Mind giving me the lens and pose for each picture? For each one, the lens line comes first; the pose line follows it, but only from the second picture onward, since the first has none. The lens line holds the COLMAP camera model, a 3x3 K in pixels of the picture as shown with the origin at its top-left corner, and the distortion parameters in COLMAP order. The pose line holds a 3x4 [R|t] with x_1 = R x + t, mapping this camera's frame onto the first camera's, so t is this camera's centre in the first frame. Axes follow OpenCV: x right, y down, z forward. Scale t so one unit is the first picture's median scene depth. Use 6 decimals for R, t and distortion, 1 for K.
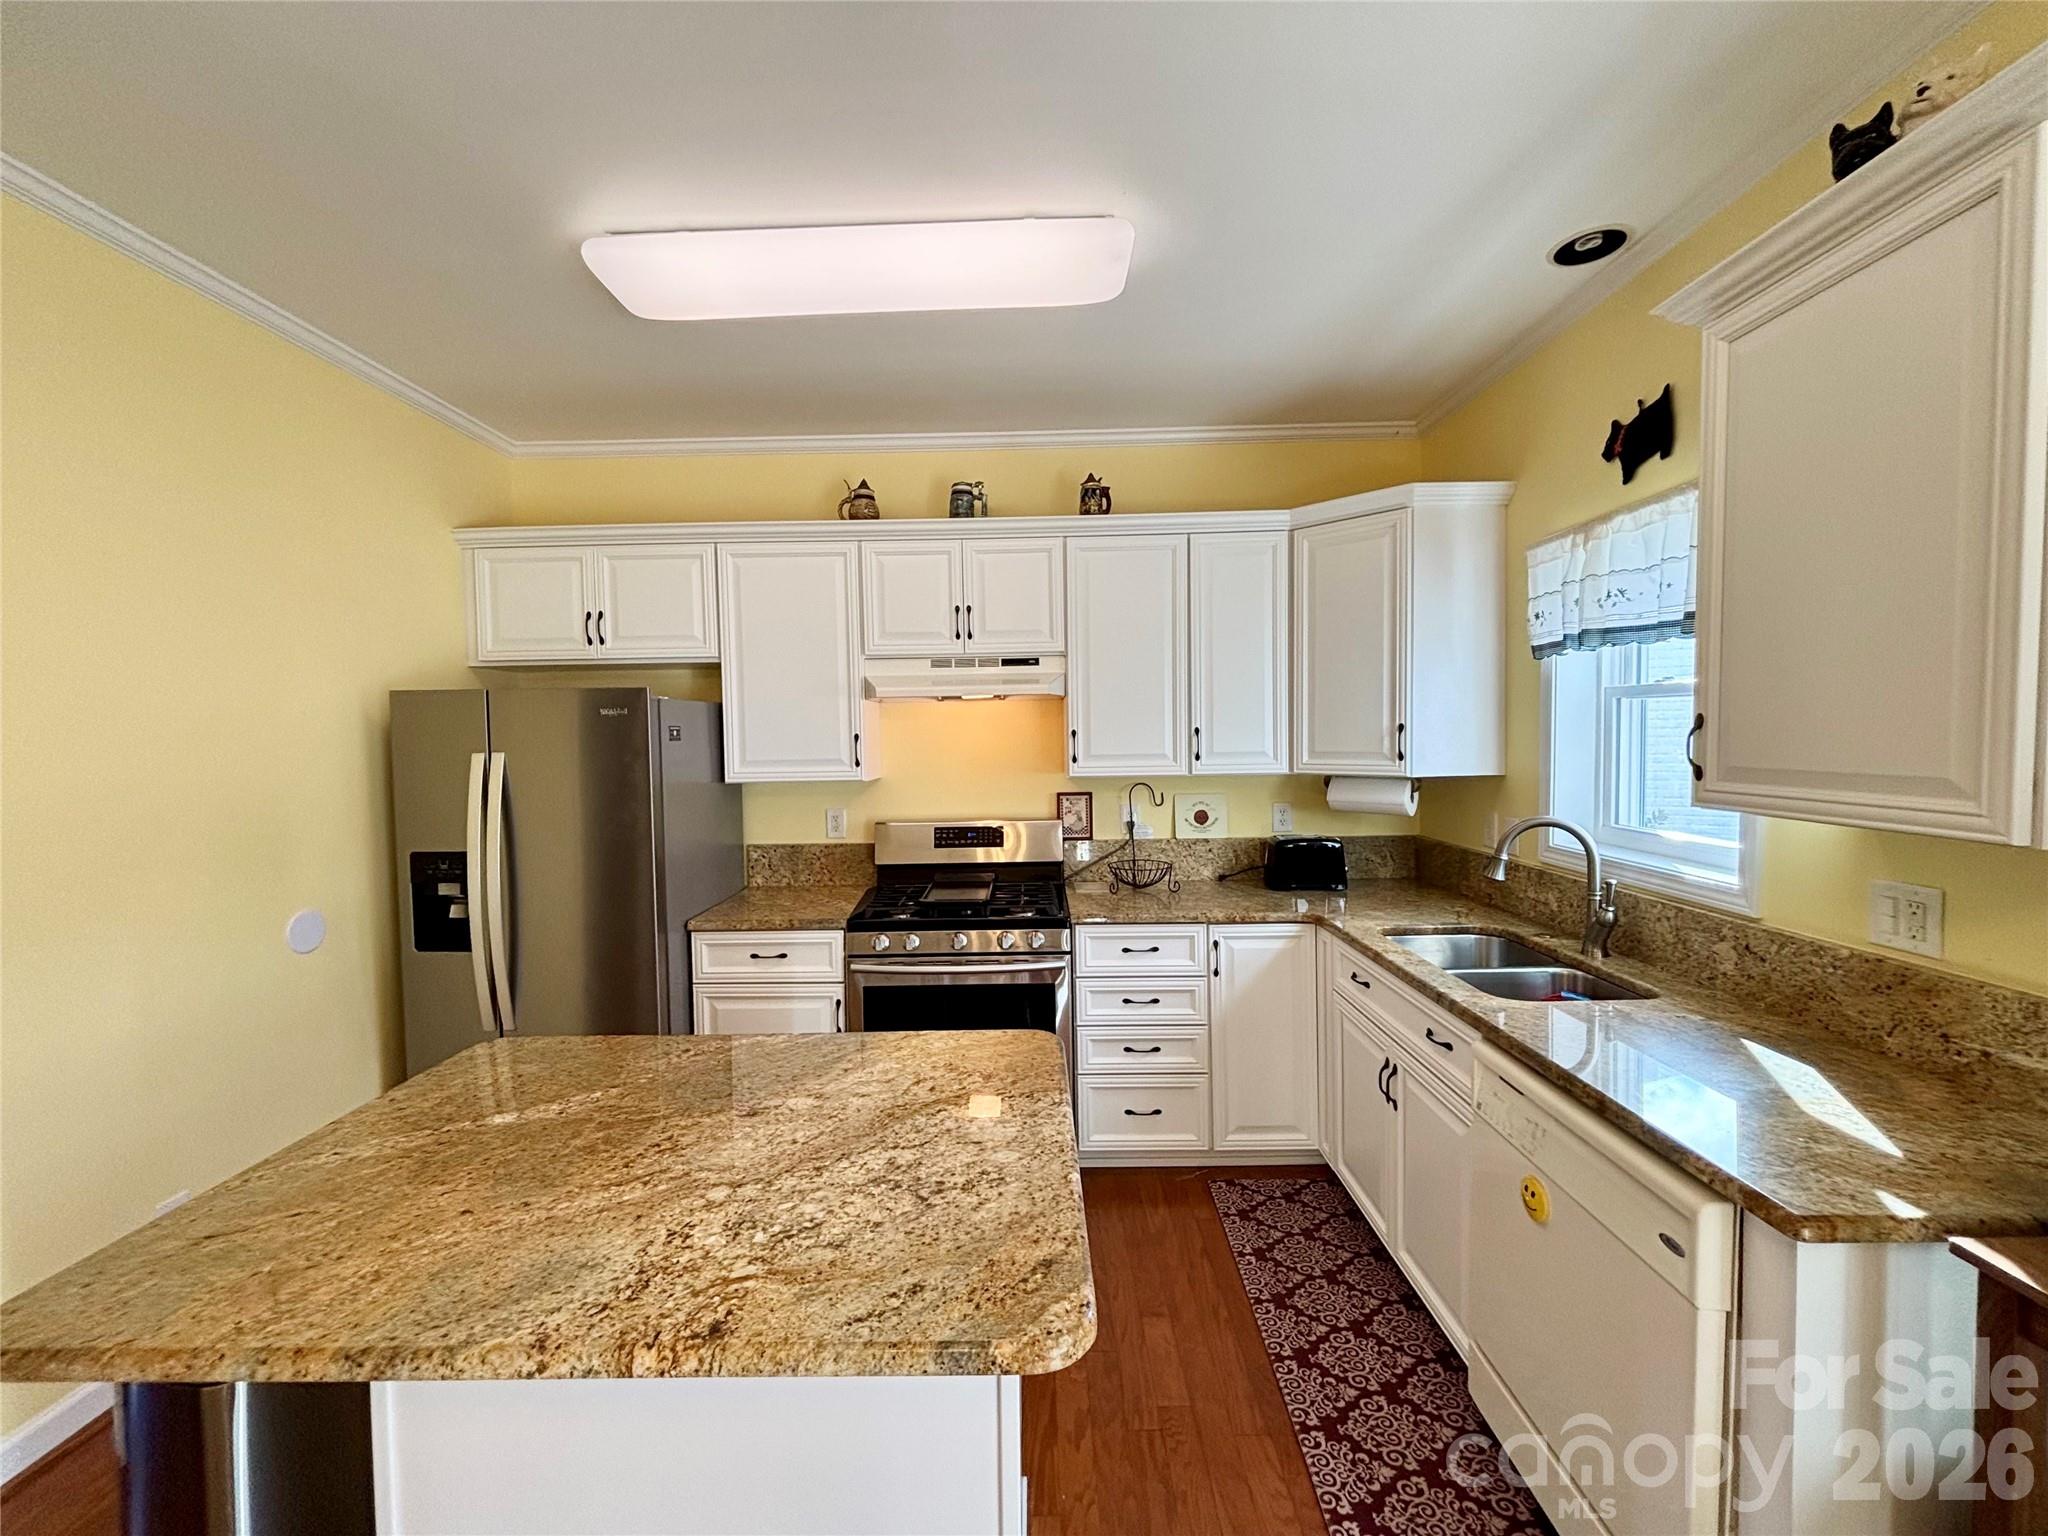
lens RADIAL K [[822.8, 0, 1024.0], [0, 822.8, 768.0], [0, 0, 1]] dist [-0.009288, -0.000200]
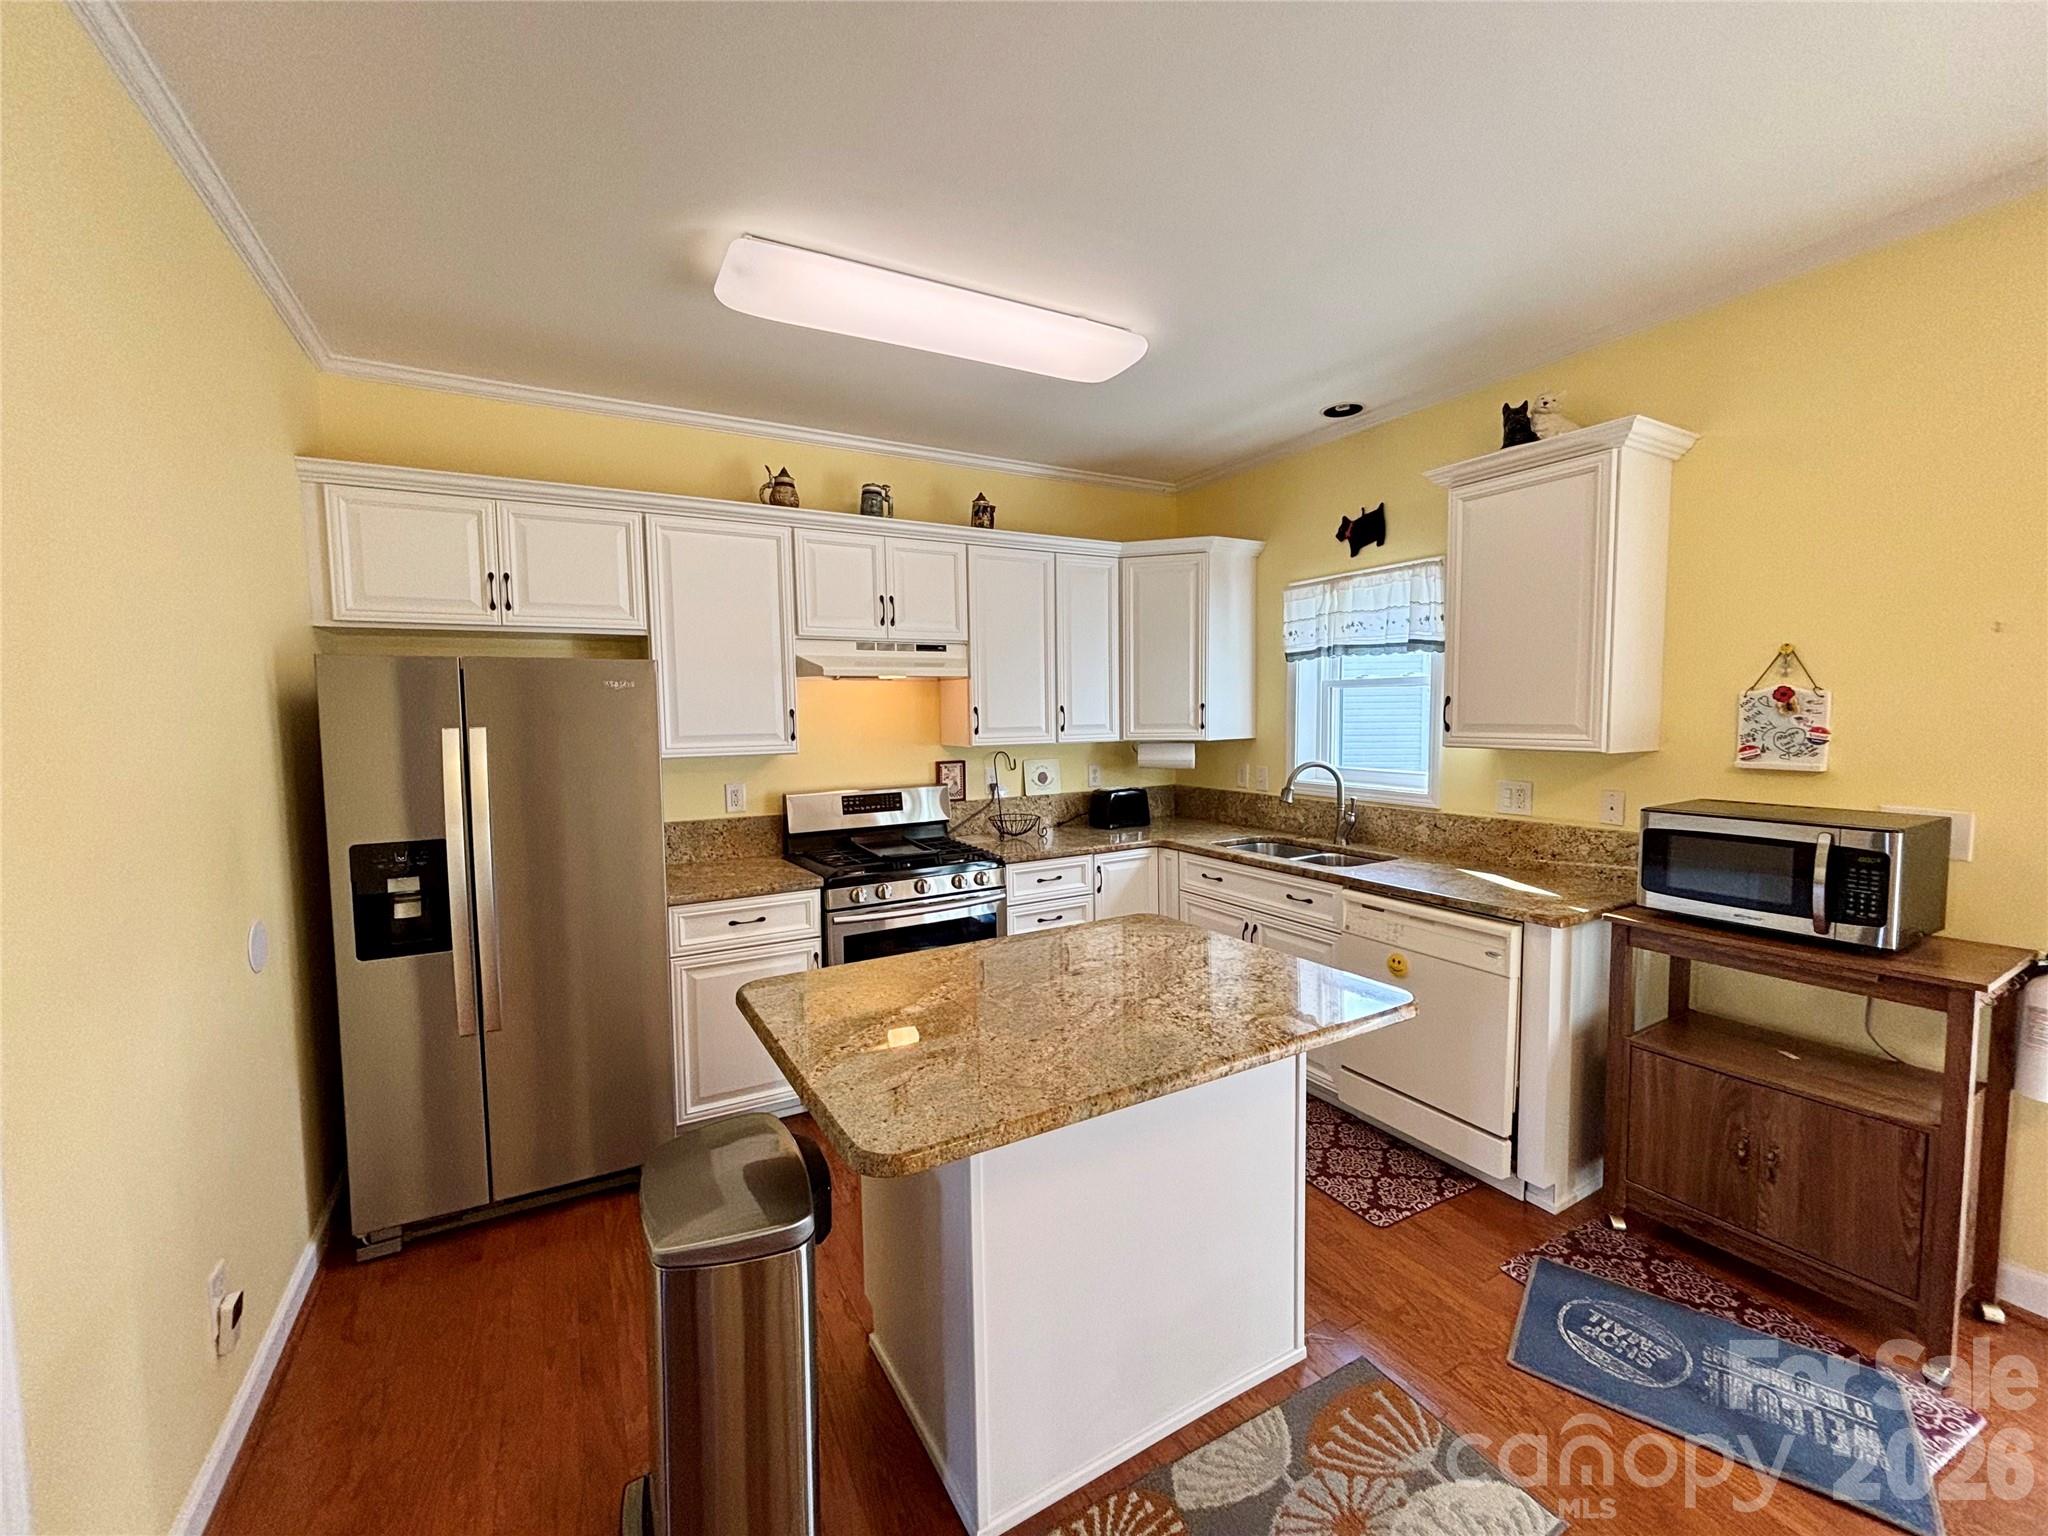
lens RADIAL K [[813.3, 0, 1024.0], [0, 813.3, 768.0], [0, 0, 1]] dist [-0.000805, -0.000165]
pose [[0.864118, -0.032052, 0.502267, -0.478444], [0.023716, 0.999455, 0.022978, 0.017389], [-0.502730, -0.007944, 0.864407, -0.062077]]
